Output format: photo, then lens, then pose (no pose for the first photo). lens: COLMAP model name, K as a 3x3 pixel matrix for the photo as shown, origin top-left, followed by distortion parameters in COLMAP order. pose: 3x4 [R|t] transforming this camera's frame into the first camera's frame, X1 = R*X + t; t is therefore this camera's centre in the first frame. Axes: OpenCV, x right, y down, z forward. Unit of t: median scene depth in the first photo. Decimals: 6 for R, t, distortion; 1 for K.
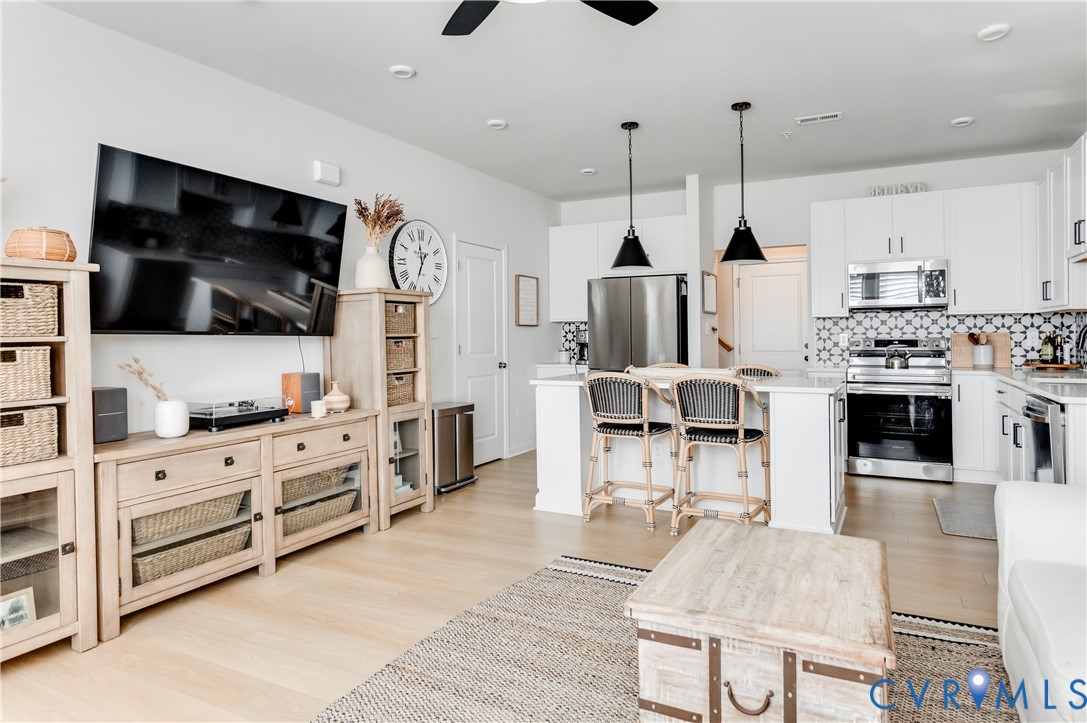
lens RADIAL K [[644.4, 0, 540.2], [0, 644.4, 331.9], [0, 0, 1]] dist [0.003402, -0.008033]
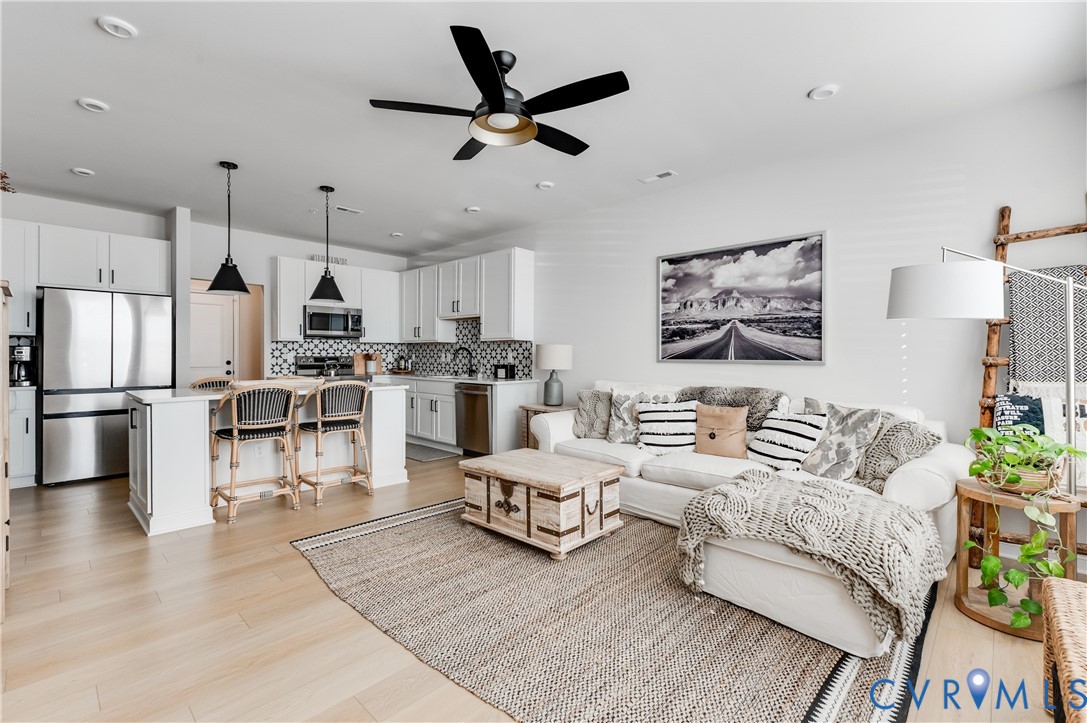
lens RADIAL K [[484.5, 0, 530.3], [0, 484.5, 353.7], [0, 0, 1]] dist [0.012615, -0.002224]
pose [[0.286184, 0.009835, 0.958124, -0.446986], [-0.010649, 0.999918, -0.007083, 0.006662], [-0.958115, -0.008176, 0.286265, 0.220571]]
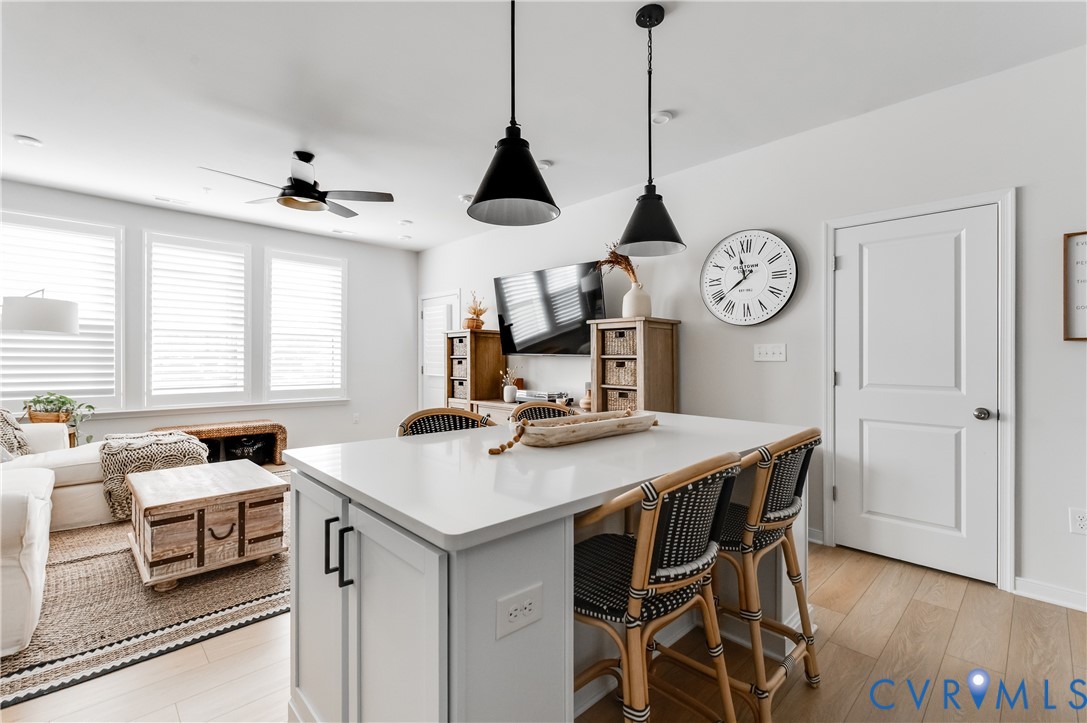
lens RADIAL K [[486.5, 0, 544.6], [0, 486.5, 359.3], [0, 0, 1]] dist [0.008702, -0.003265]
pose [[-0.312546, 0.010447, -0.949845, 0.534112], [0.001830, 0.999944, 0.010396, 0.000252], [0.949901, 0.001511, -0.312548, 0.909530]]
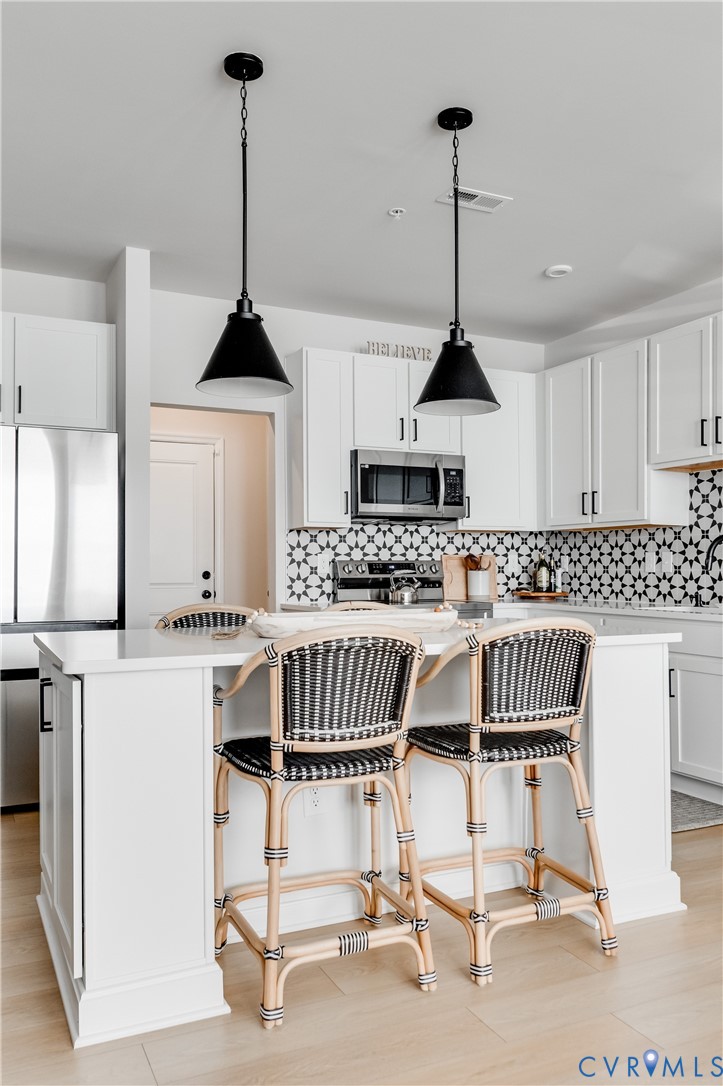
lens RADIAL K [[833.5, 0, 347.7], [0, 833.5, 557.4], [0, 0, 1]] dist [-0.005985, 0.021473]
pose [[0.599680, 0.016164, 0.800076, -0.230655], [-0.007696, 0.999866, -0.014432, 0.020726], [-0.800203, 0.002497, 0.599725, 0.522780]]
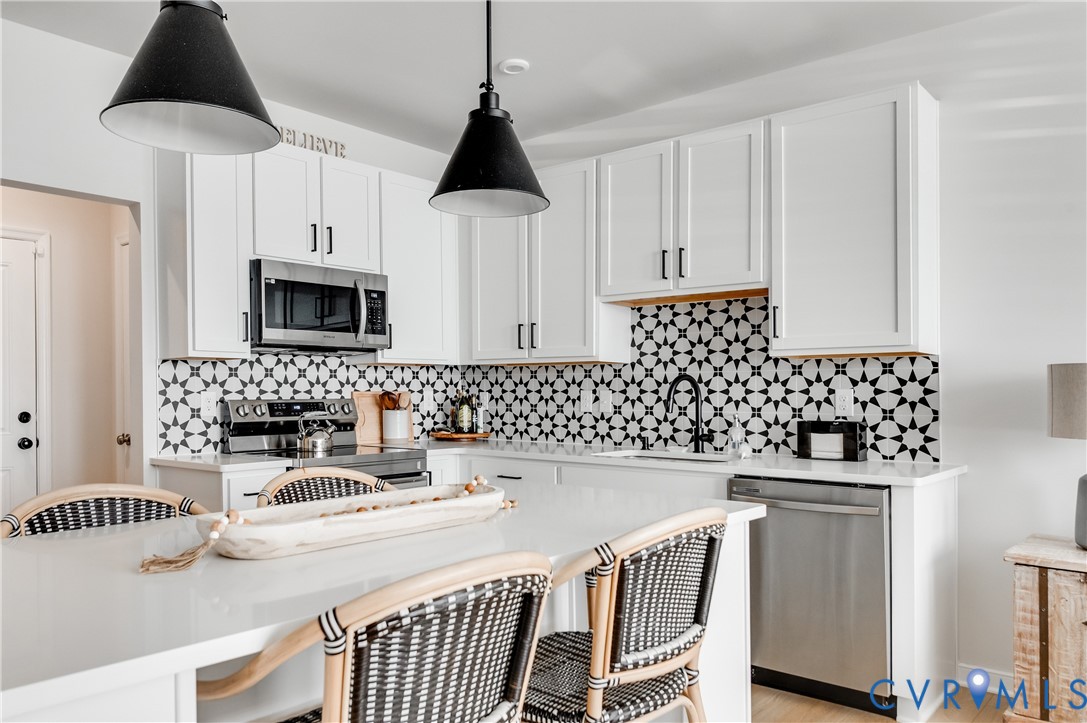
lens RADIAL K [[813.5, 0, 508.3], [0, 813.5, 390.3], [0, 0, 1]] dist [0.002761, 0.029756]
pose [[0.234113, 0.008226, 0.972175, -0.123039], [-0.006746, 0.999954, -0.006837, 0.005025], [-0.972186, -0.004958, 0.234158, 0.692276]]
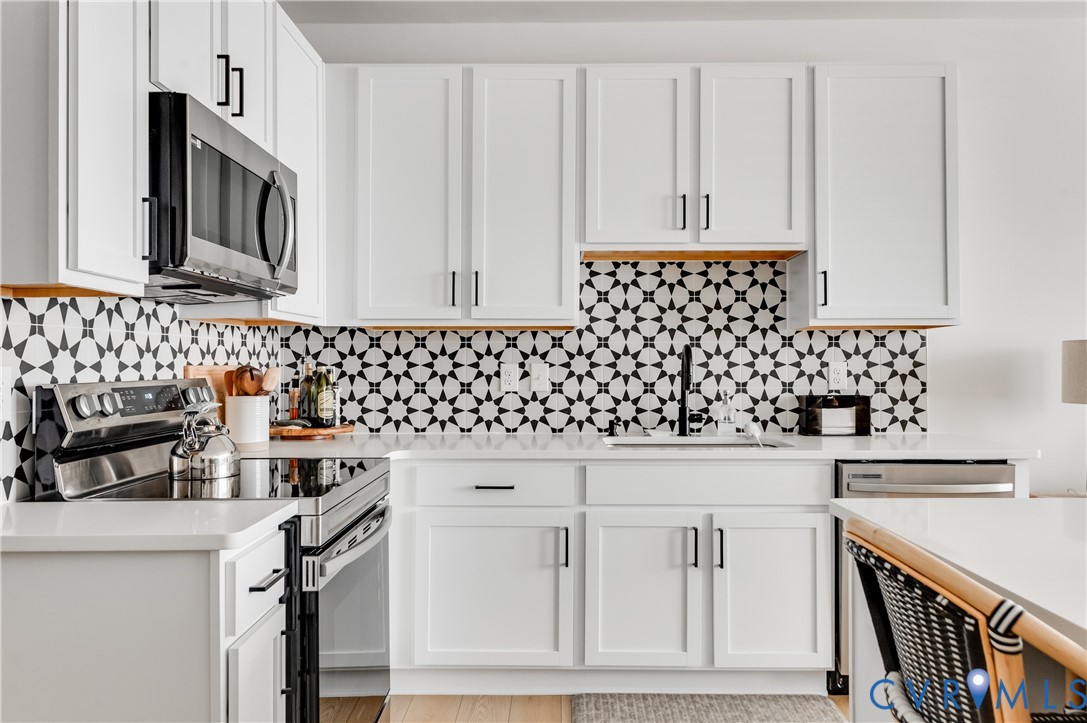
lens RADIAL K [[781.5, 0, 542.8], [0, 781.5, 357.4], [0, 0, 1]] dist [0.005688, 0.000920]
pose [[-0.462579, 0.016067, 0.886432, 0.148789], [0.000236, 0.999838, -0.017999, 0.005129], [-0.886578, -0.008117, -0.462508, 1.080743]]
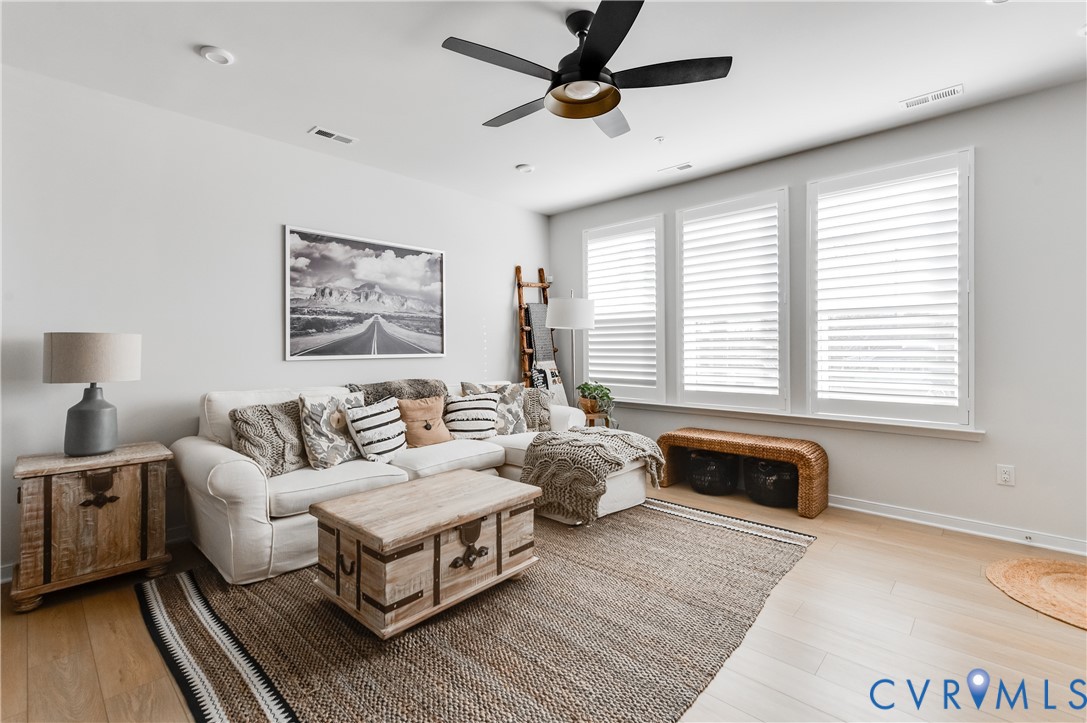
lens RADIAL K [[486.5, 0, 539.2], [0, 486.5, 349.1], [0, 0, 1]] dist [0.008702, -0.003265]
pose [[-0.963481, 0.015208, 0.267344, -0.084127], [0.014683, 0.999884, -0.003964, 0.005590], [-0.267374, 0.000106, -0.963593, 0.789103]]
